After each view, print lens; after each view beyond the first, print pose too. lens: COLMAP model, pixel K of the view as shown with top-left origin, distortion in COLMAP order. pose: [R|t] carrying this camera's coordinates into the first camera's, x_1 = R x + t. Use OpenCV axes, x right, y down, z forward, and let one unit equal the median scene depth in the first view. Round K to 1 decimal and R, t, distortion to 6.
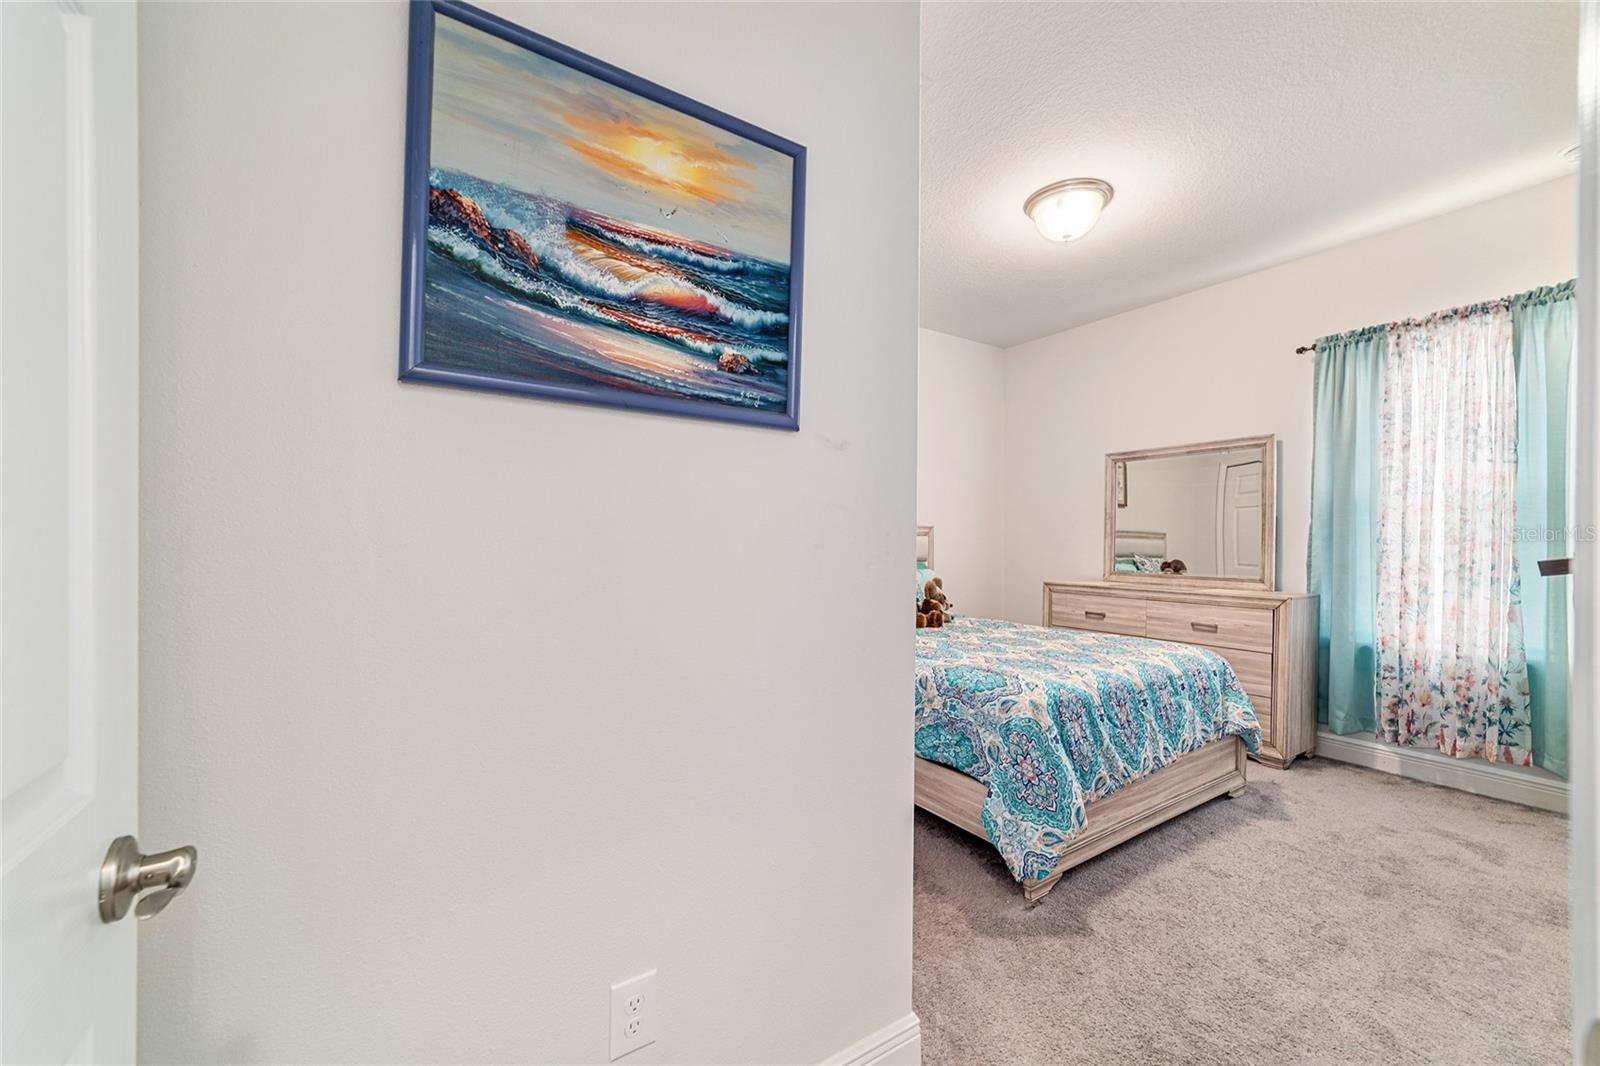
lens RADIAL K [[620.2, 0, 795.1], [0, 620.2, 543.7], [0, 0, 1]] dist [-0.013752, 0.005126]
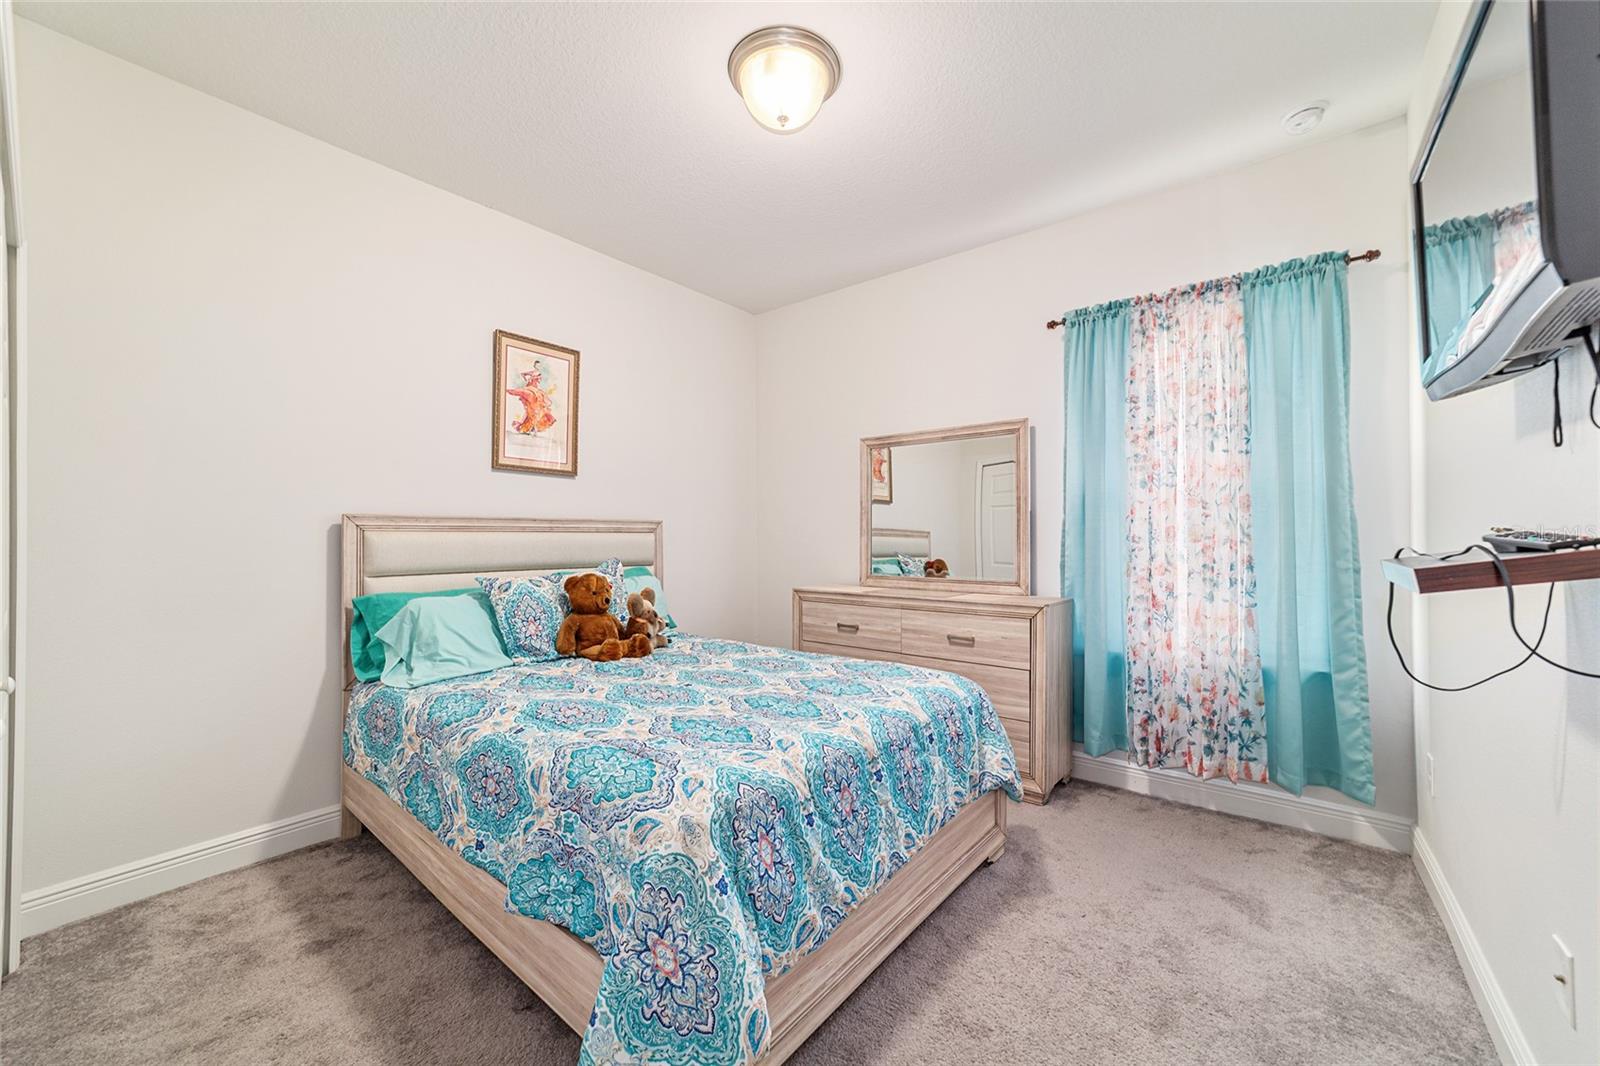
lens RADIAL K [[620.2, 0, 798.0], [0, 620.2, 521.9], [0, 0, 1]] dist [-0.013752, 0.005126]
pose [[0.950355, 0.008933, 0.311039, 0.228767], [0.002156, 0.999375, -0.035288, 0.002524], [-0.311160, 0.034207, 0.949742, 0.317392]]
